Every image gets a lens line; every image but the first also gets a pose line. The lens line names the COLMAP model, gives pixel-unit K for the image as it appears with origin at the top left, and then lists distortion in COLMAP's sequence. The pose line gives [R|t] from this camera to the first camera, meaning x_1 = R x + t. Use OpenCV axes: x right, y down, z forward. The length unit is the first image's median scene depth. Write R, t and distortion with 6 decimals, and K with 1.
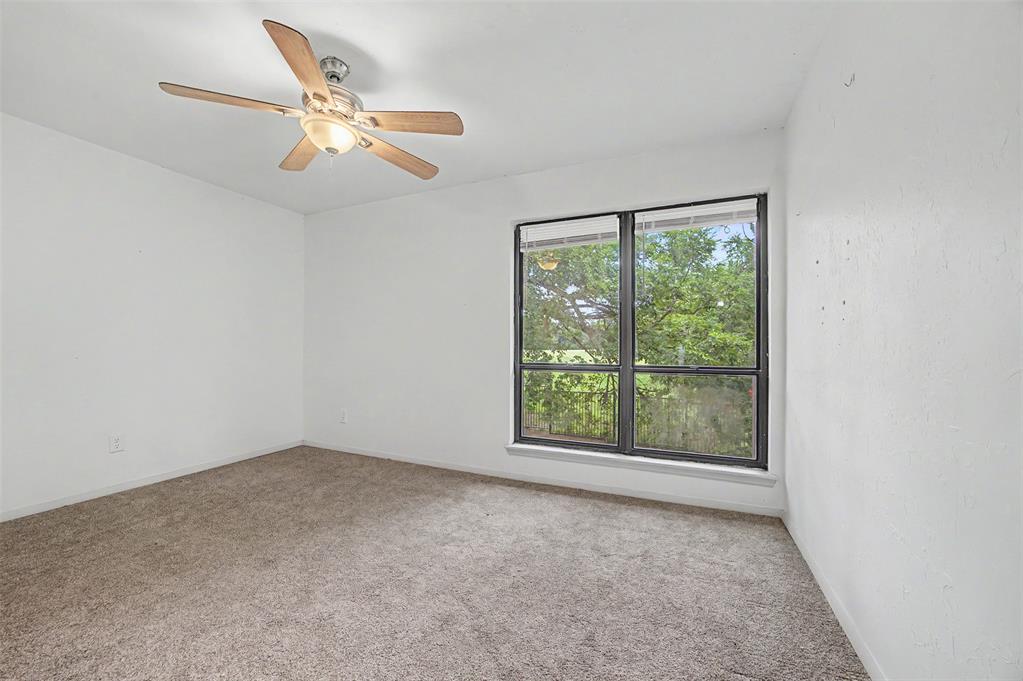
lens RADIAL K [[403.4, 0, 514.1], [0, 403.4, 340.8], [0, 0, 1]] dist [-0.002837, 0.002520]
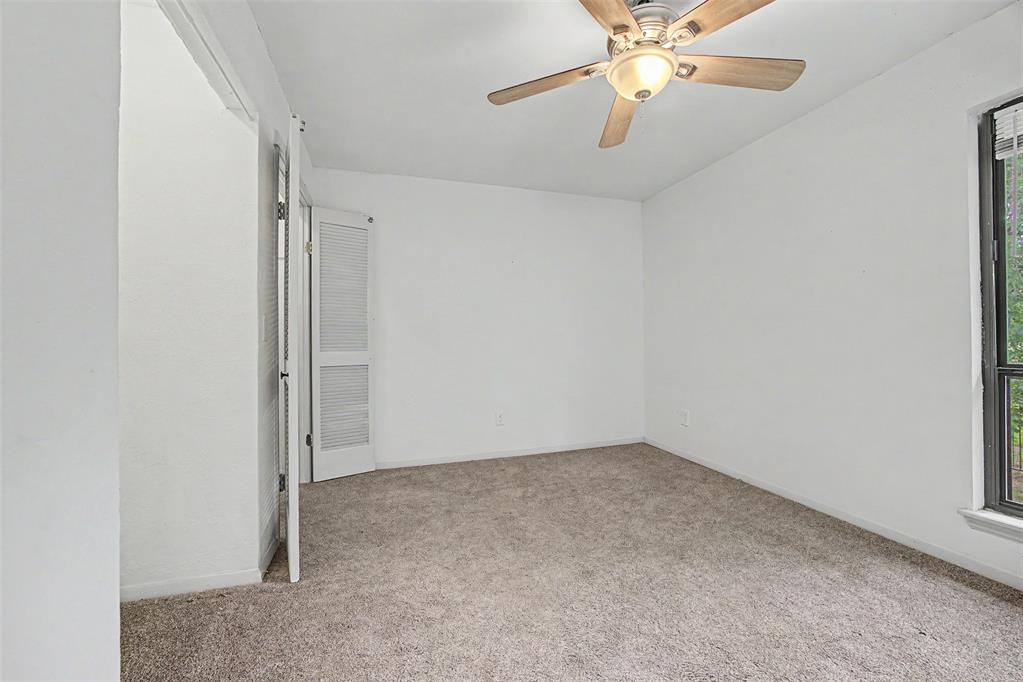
lens RADIAL K [[403.4, 0, 514.1], [0, 403.4, 341.3], [0, 0, 1]] dist [-0.002837, 0.002520]
pose [[0.669078, -0.011037, -0.743110, -0.024883], [0.021125, 0.999768, 0.004171, 0.010838], [0.742892, -0.018489, 0.669156, 0.220989]]
